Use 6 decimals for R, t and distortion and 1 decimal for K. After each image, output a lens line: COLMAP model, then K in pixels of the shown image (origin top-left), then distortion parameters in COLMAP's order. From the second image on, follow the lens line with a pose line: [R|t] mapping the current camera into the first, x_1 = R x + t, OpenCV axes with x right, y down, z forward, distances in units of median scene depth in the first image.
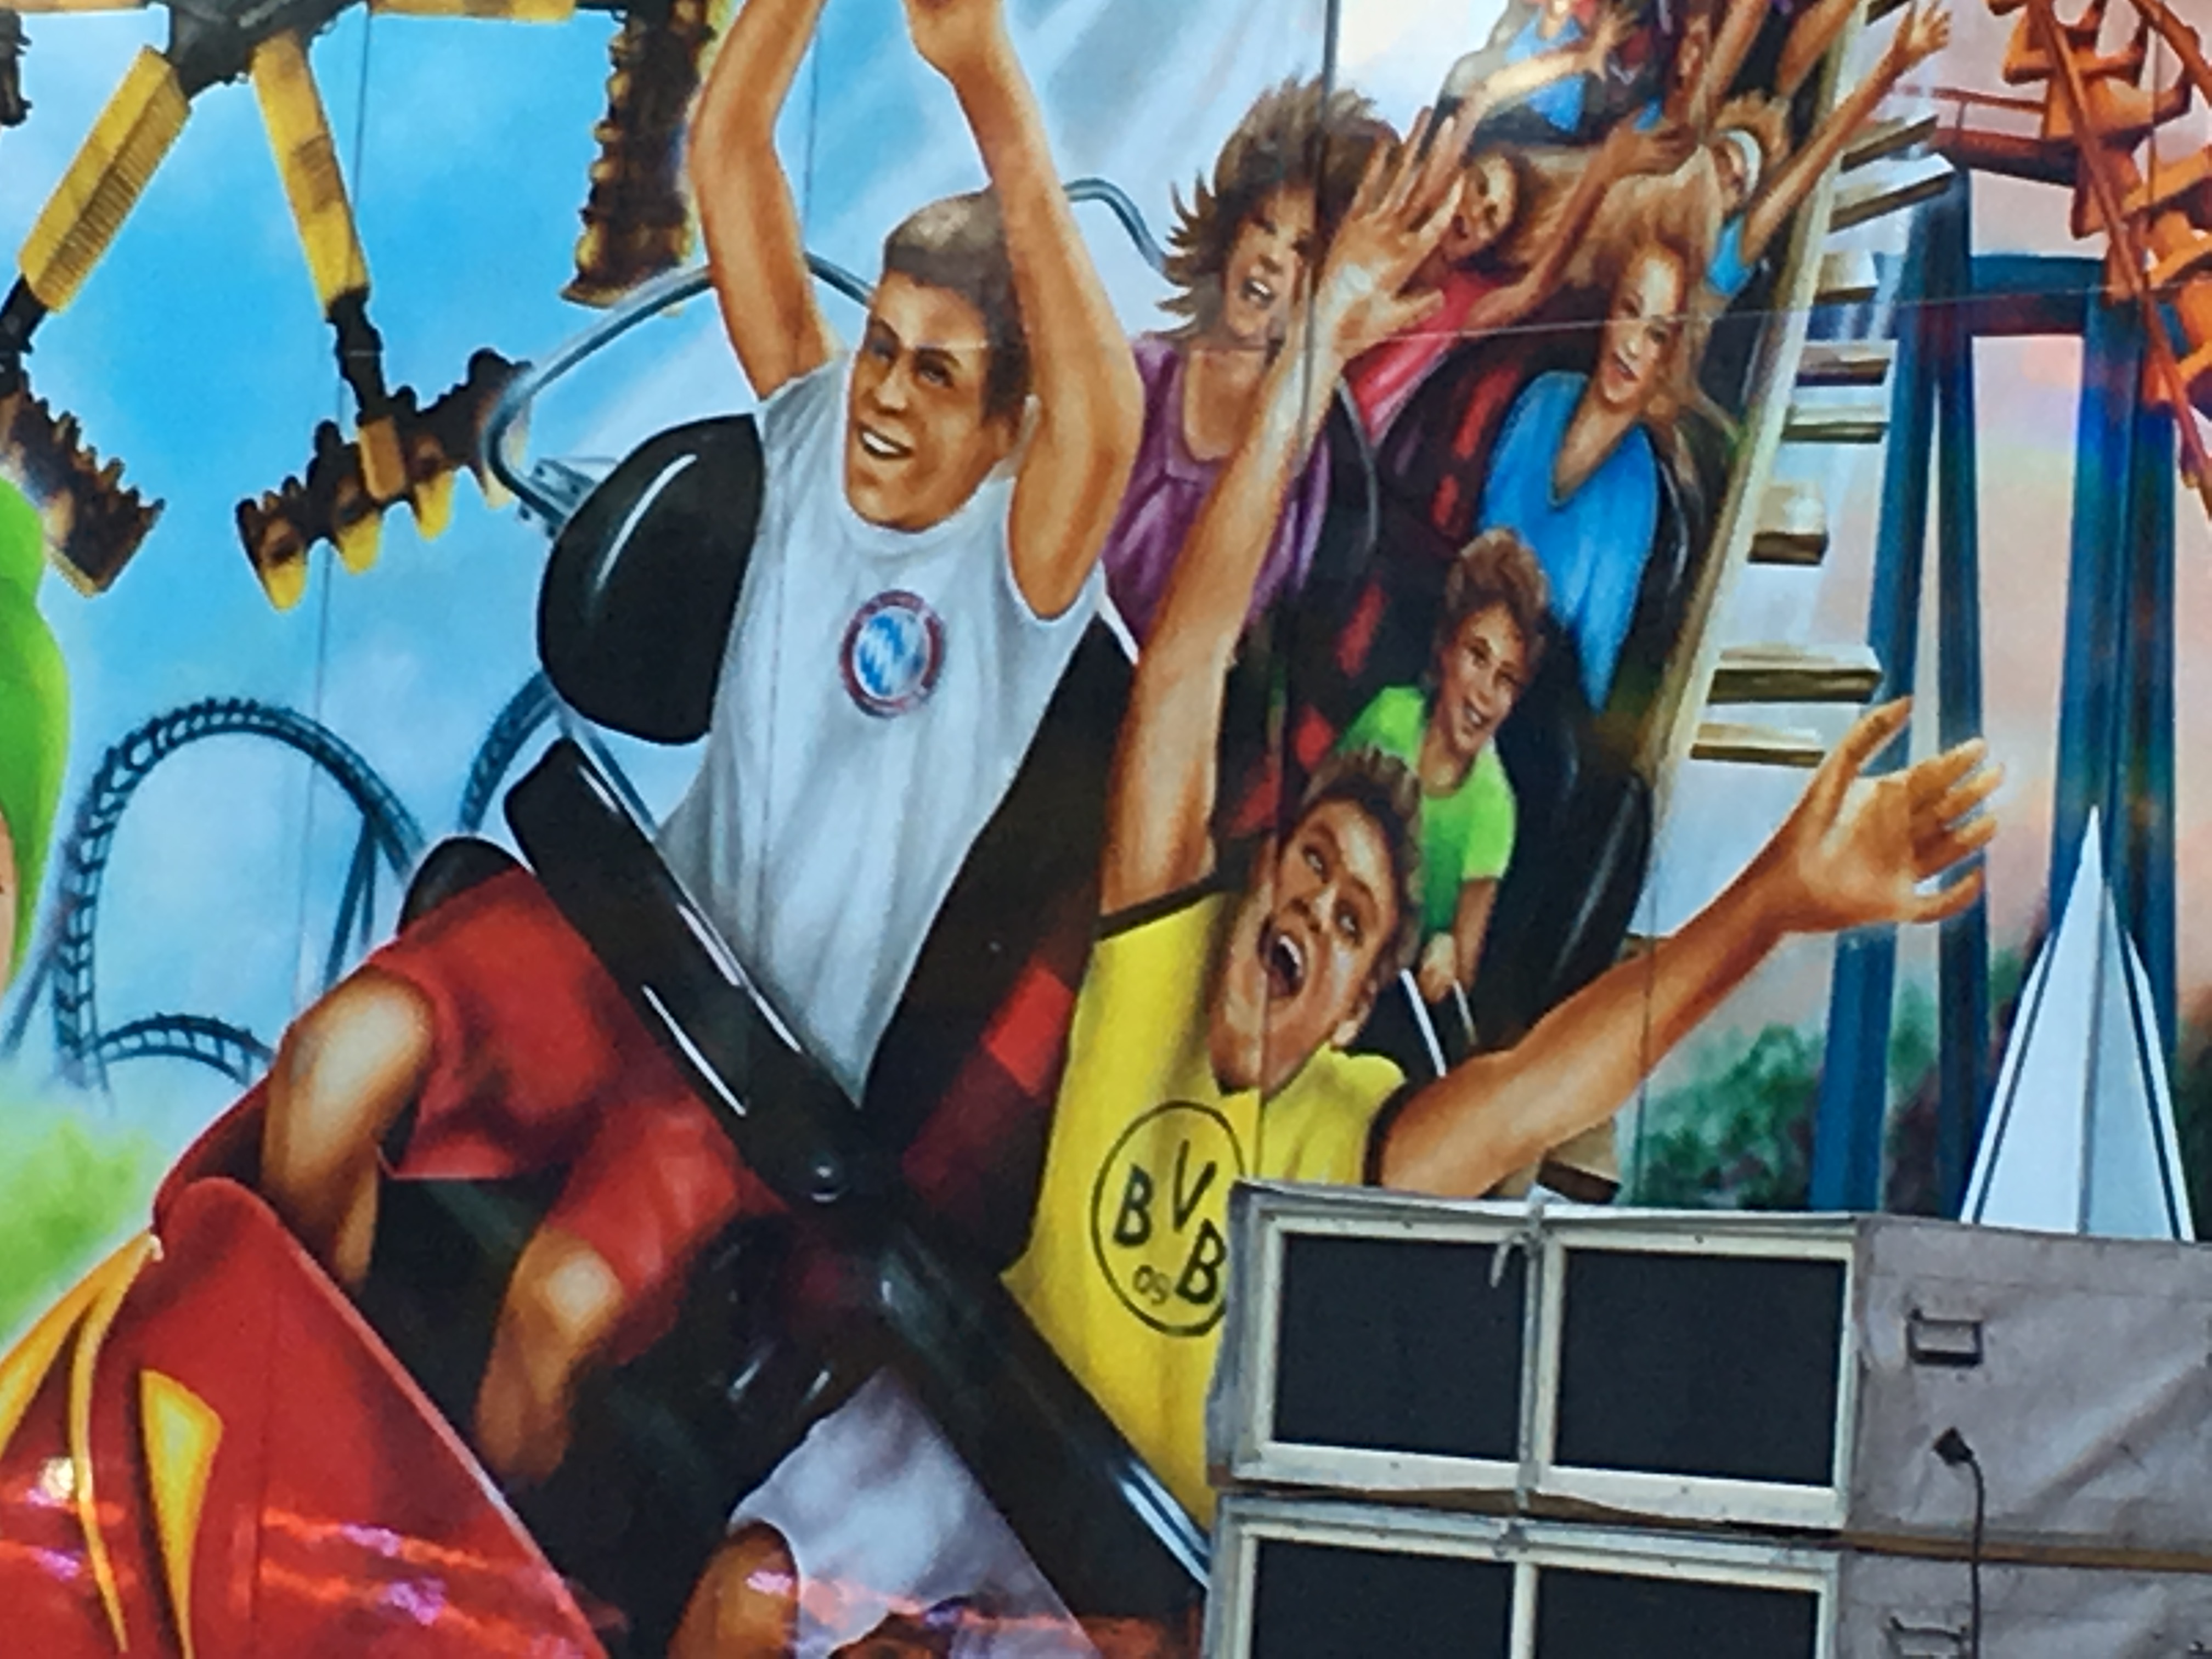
lens RADIAL K [[9415.6, 0, 1105.8], [0, 9415.6, 828.5], [0, 0, 1]] dist [-0.155083, 0.000000]
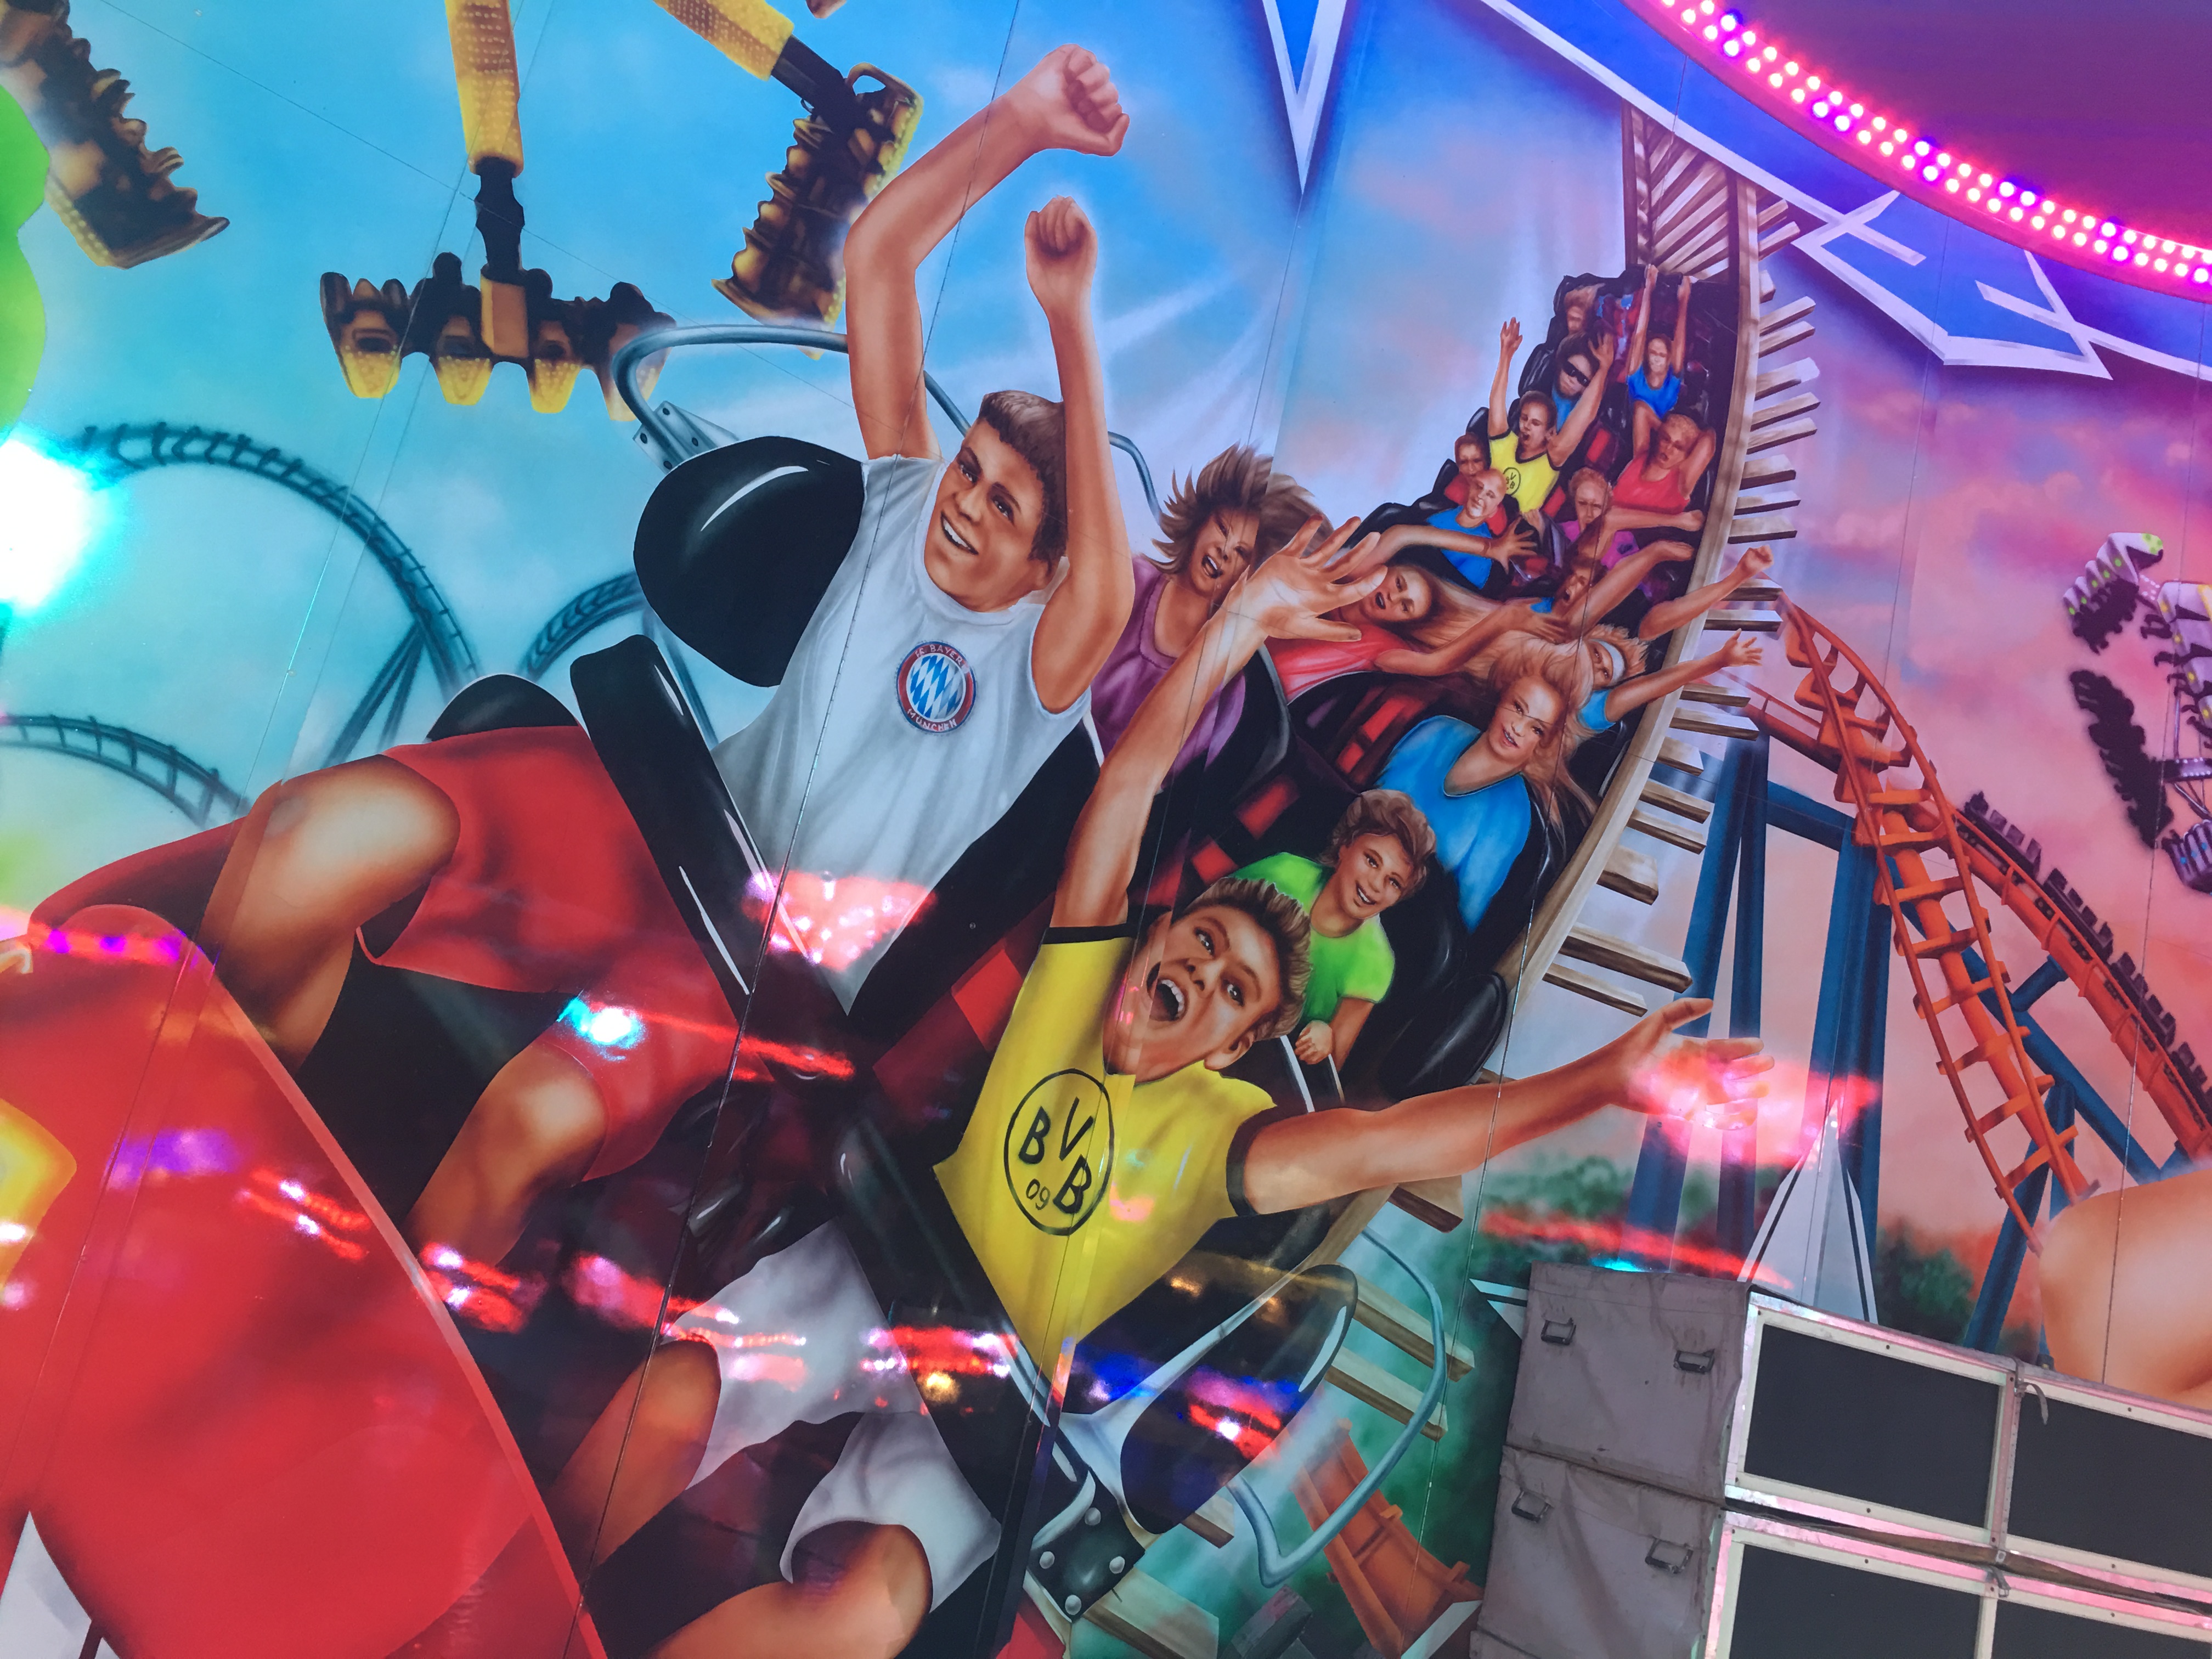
lens RADIAL K [[1847.7, 0, 1110.8], [0, 1847.7, 814.5], [0, 0, 1]] dist [0.036574, -0.046039]
pose [[0.274683, 0.226413, 0.934498, -0.263792], [-0.257394, 0.953727, -0.155415, 0.034094], [-0.926444, -0.197844, 0.320250, 0.903435]]
